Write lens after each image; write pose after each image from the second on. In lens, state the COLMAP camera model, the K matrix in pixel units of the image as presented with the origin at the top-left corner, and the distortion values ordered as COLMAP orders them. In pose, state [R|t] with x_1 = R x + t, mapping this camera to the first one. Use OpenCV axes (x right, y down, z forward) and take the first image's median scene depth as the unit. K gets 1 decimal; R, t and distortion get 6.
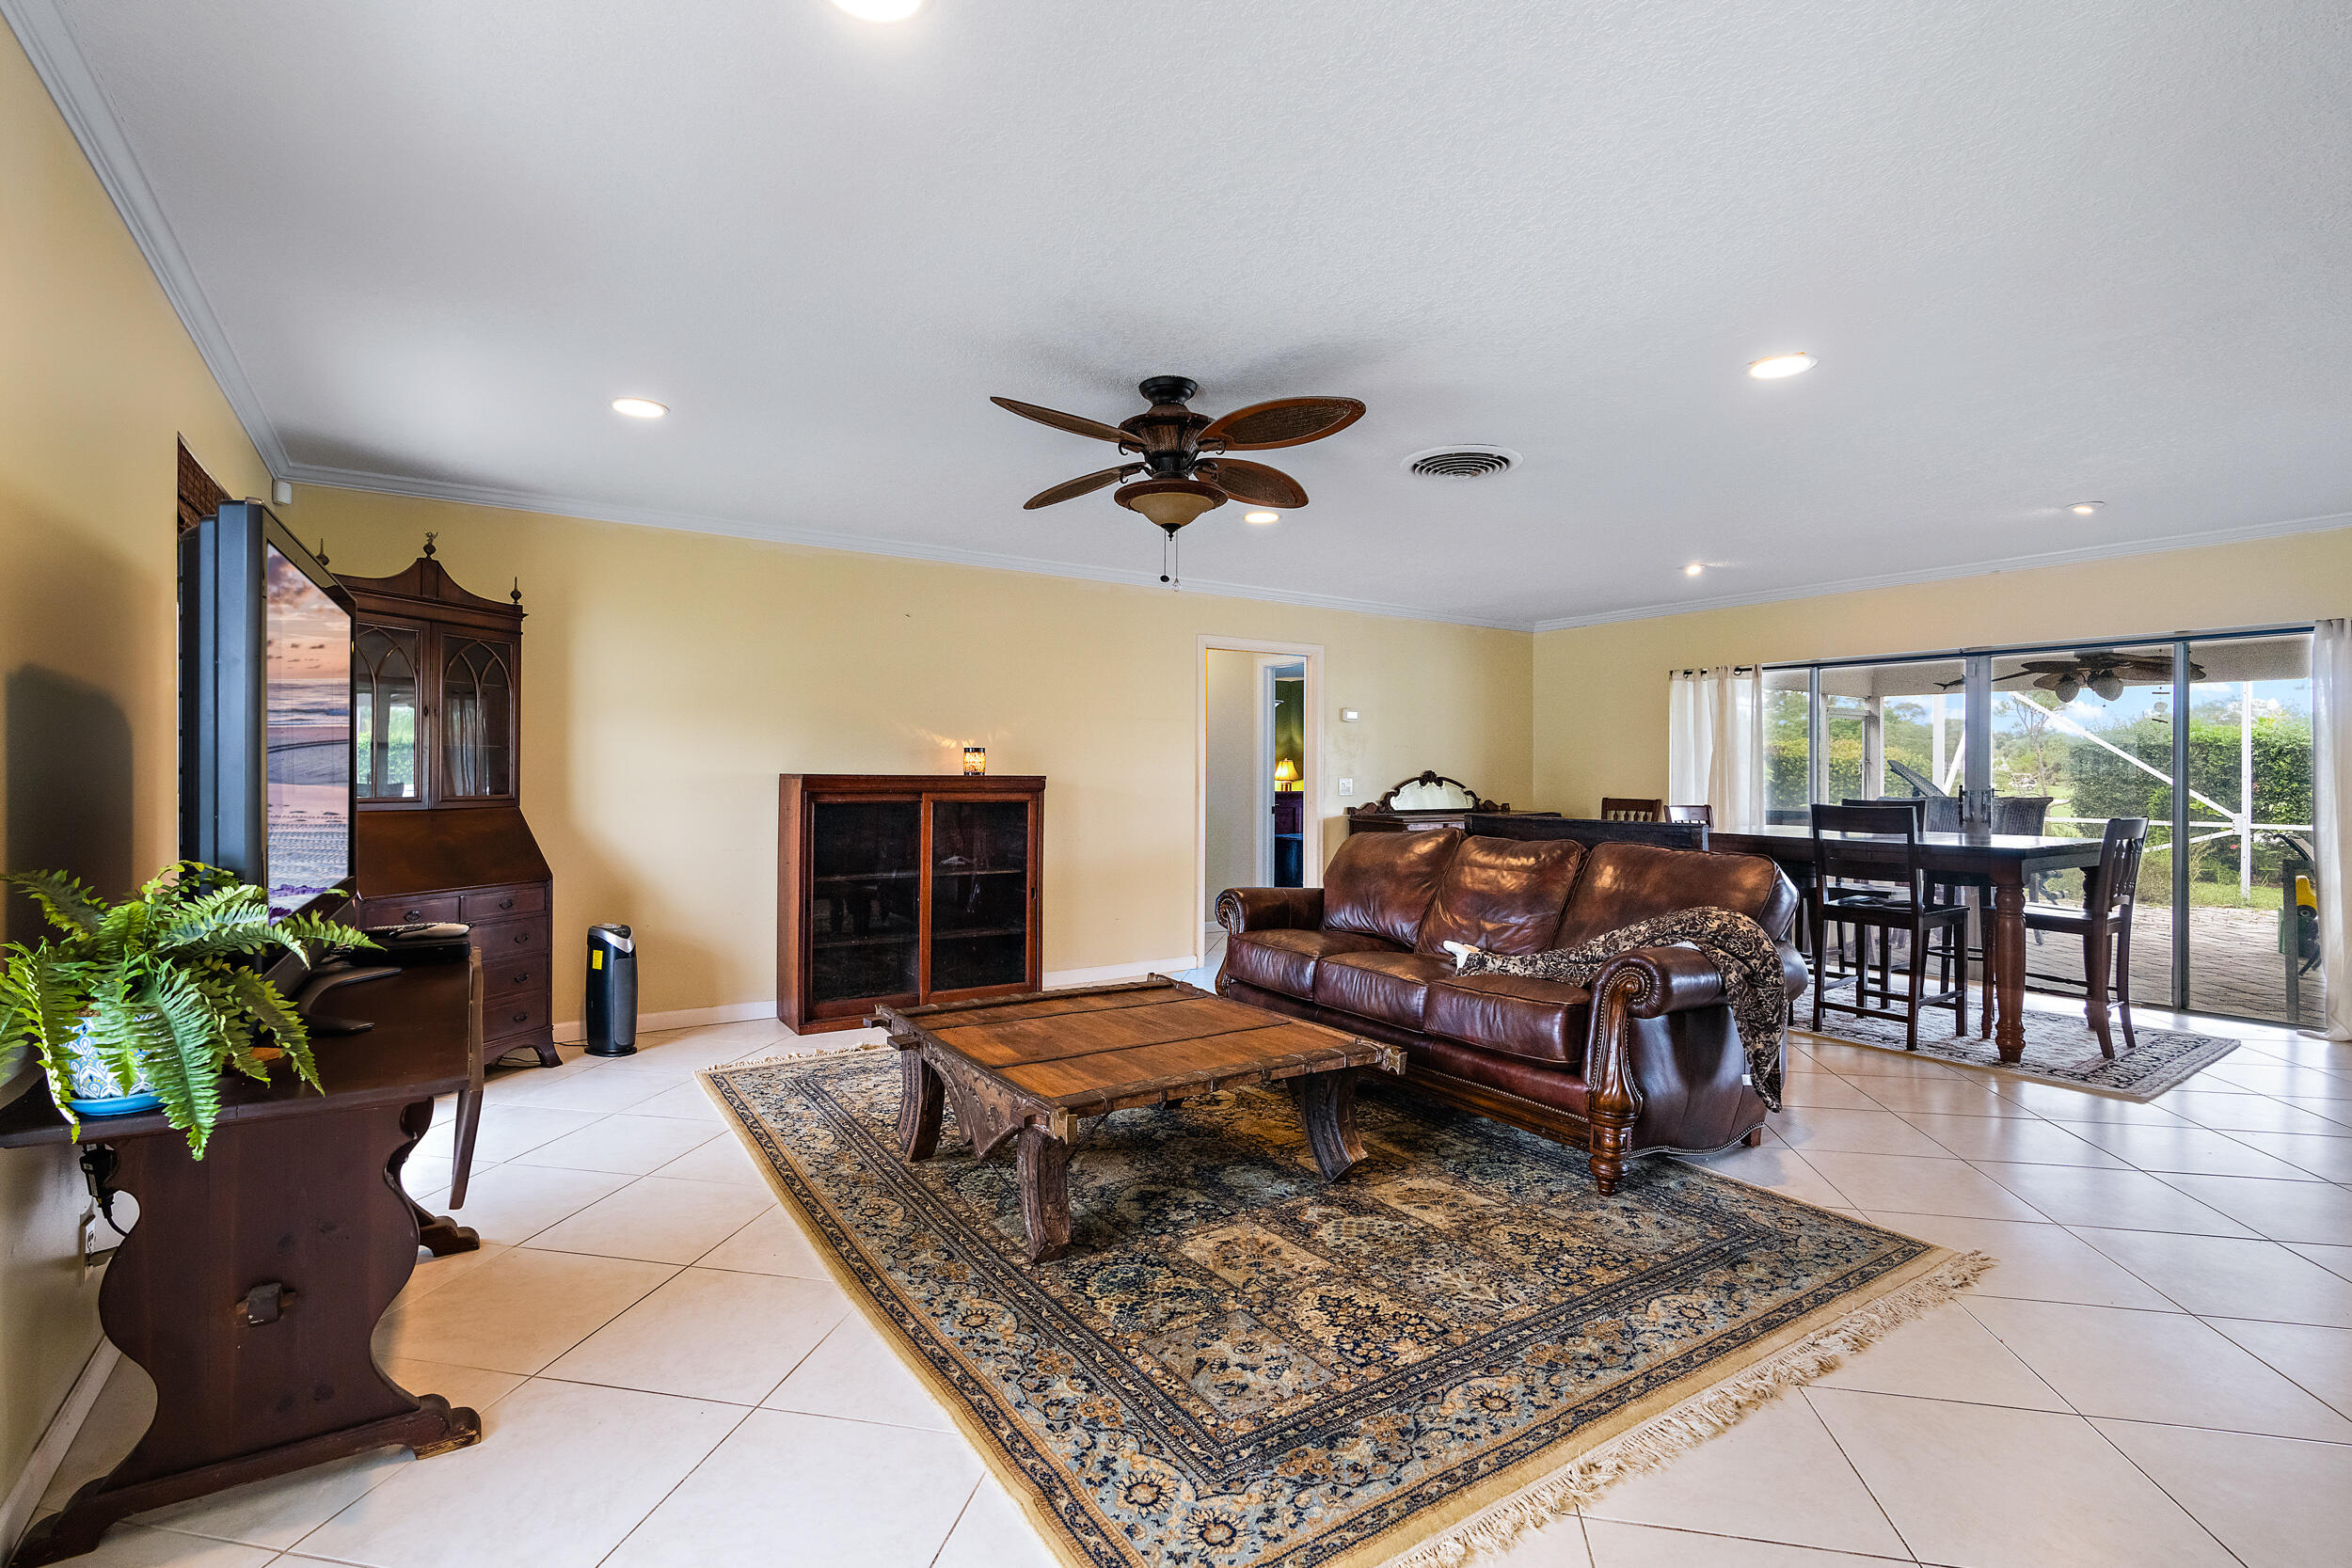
lens RADIAL K [[1063.0, 0, 1174.2], [0, 1063.0, 778.9], [0, 0, 1]] dist [-0.000154, -0.000189]
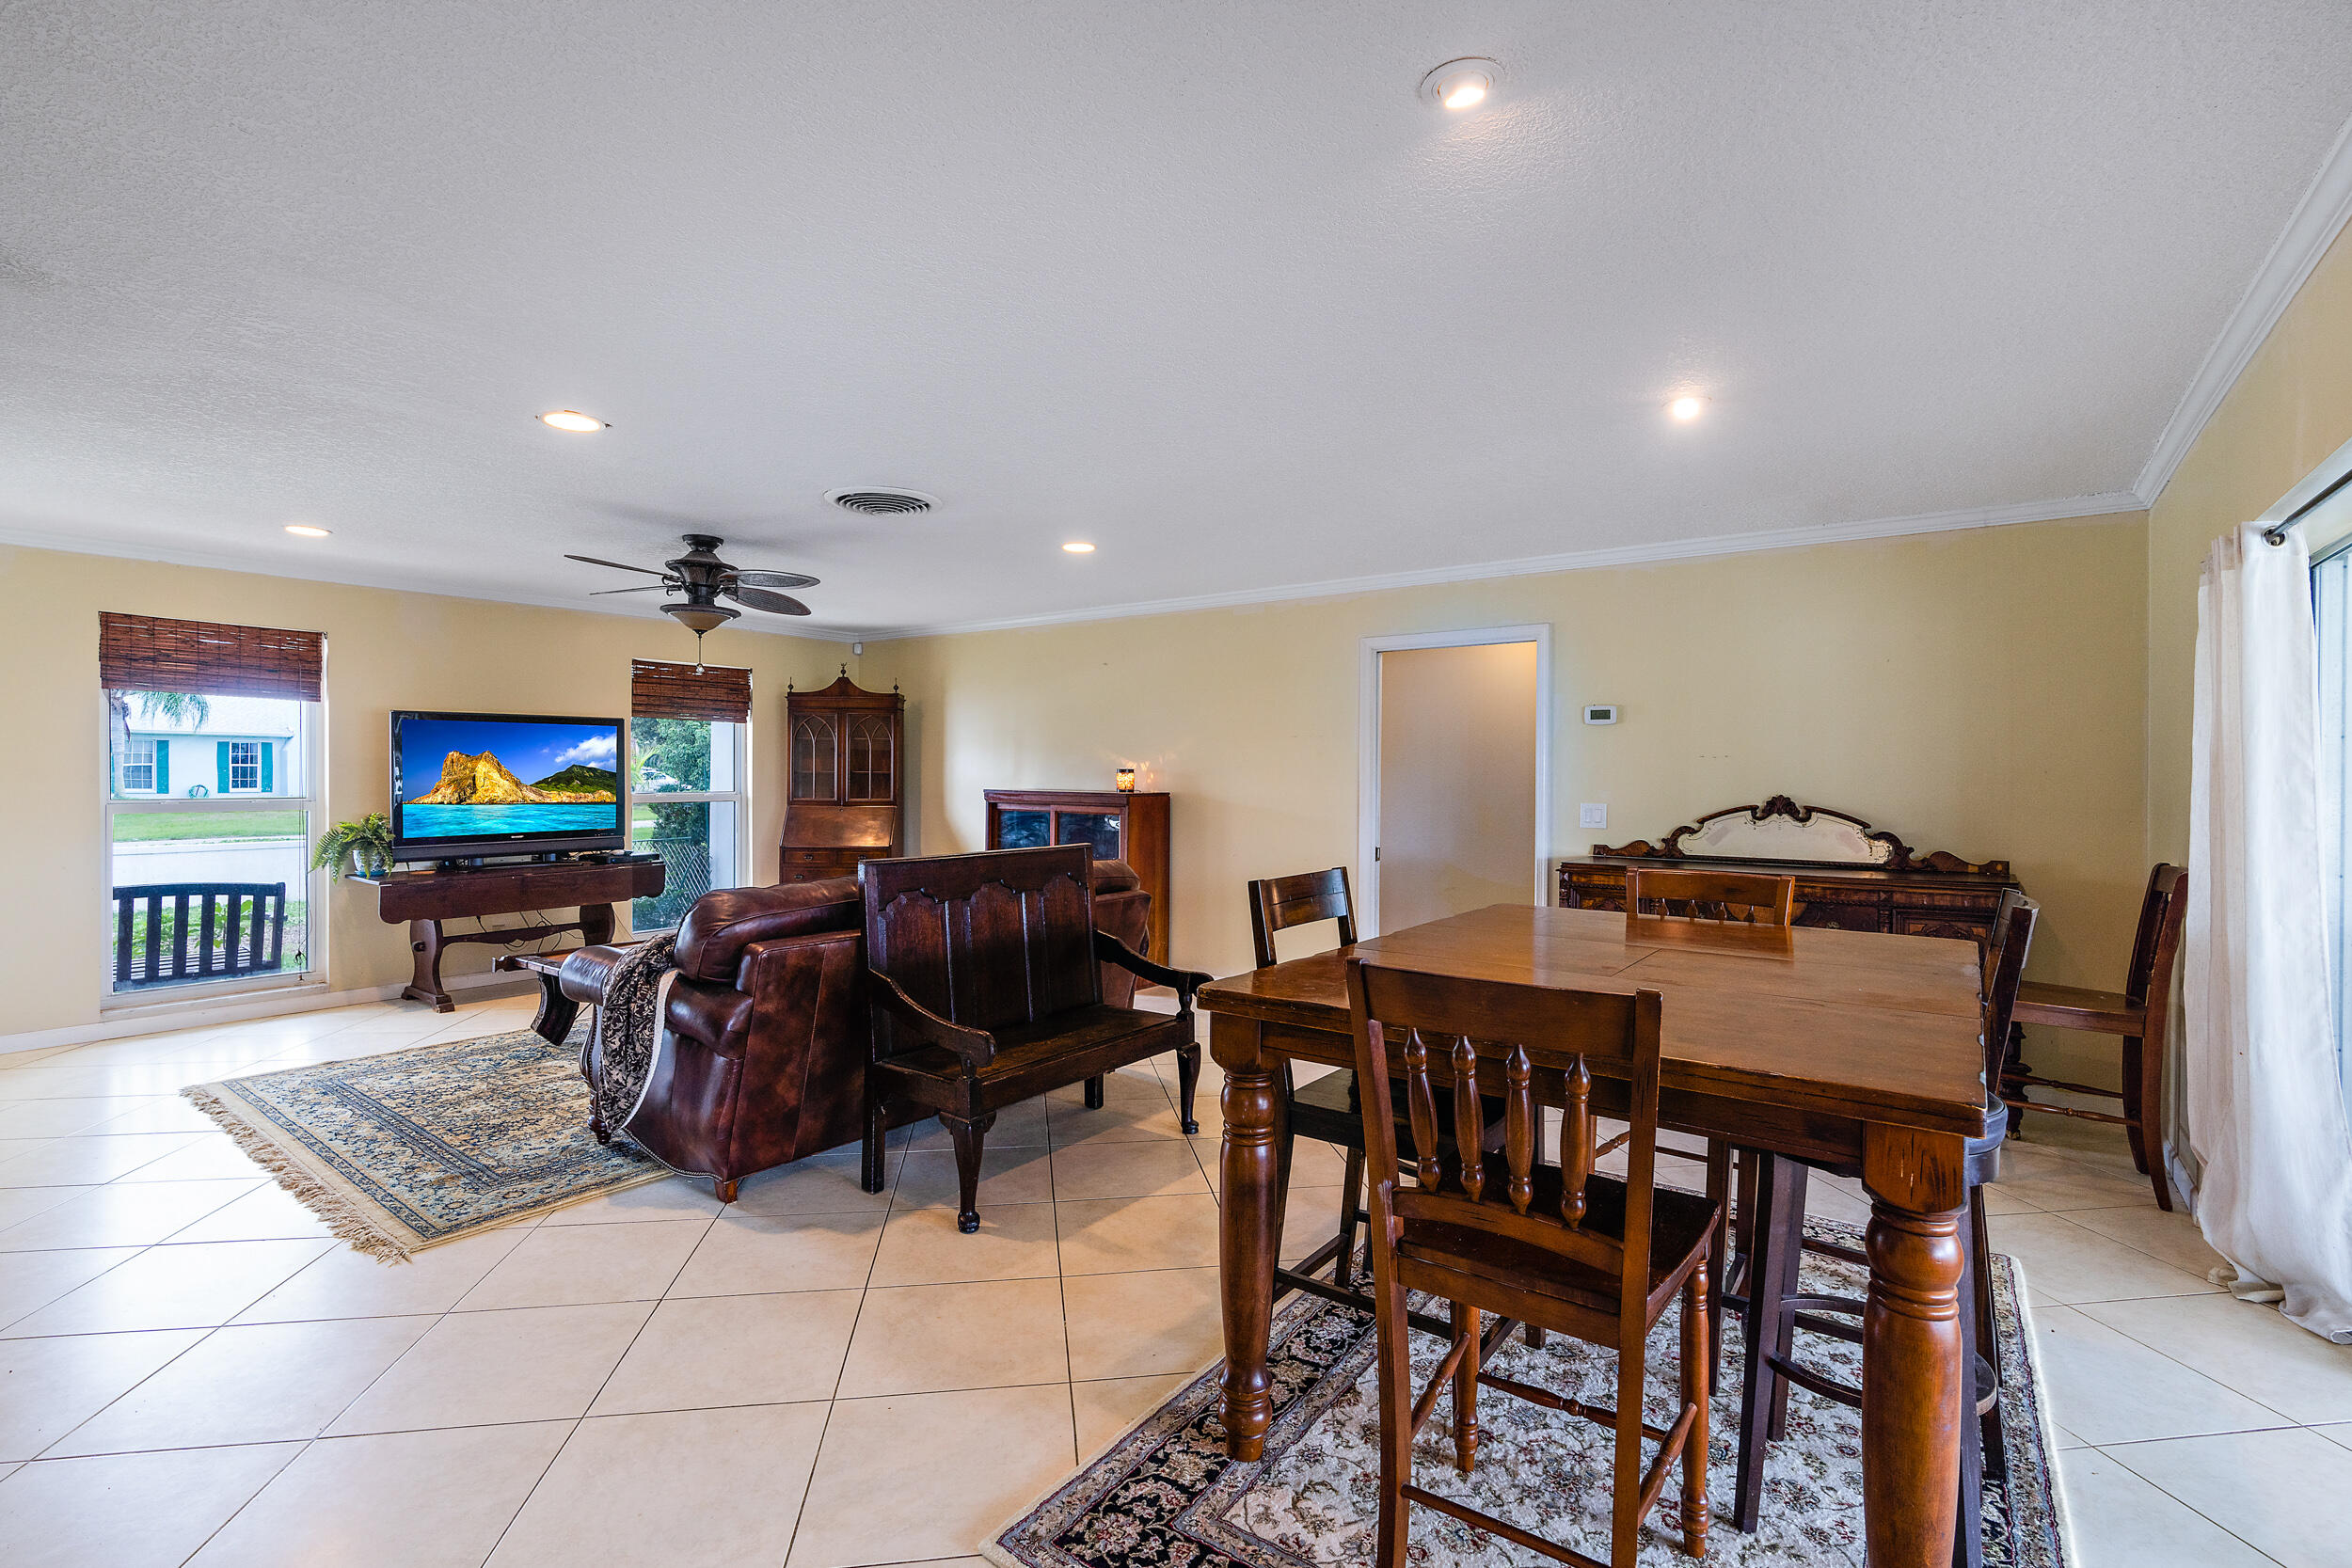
lens RADIAL K [[1045.5, 0, 1176.0], [0, 1045.5, 784.0], [0, 0, 1]] dist [-0.004284, -0.000302]
pose [[0.369156, 0.009132, -0.929323, 0.829645], [-0.010768, 0.999927, 0.005549, -0.017911], [0.929305, 0.007958, 0.369227, 0.548355]]
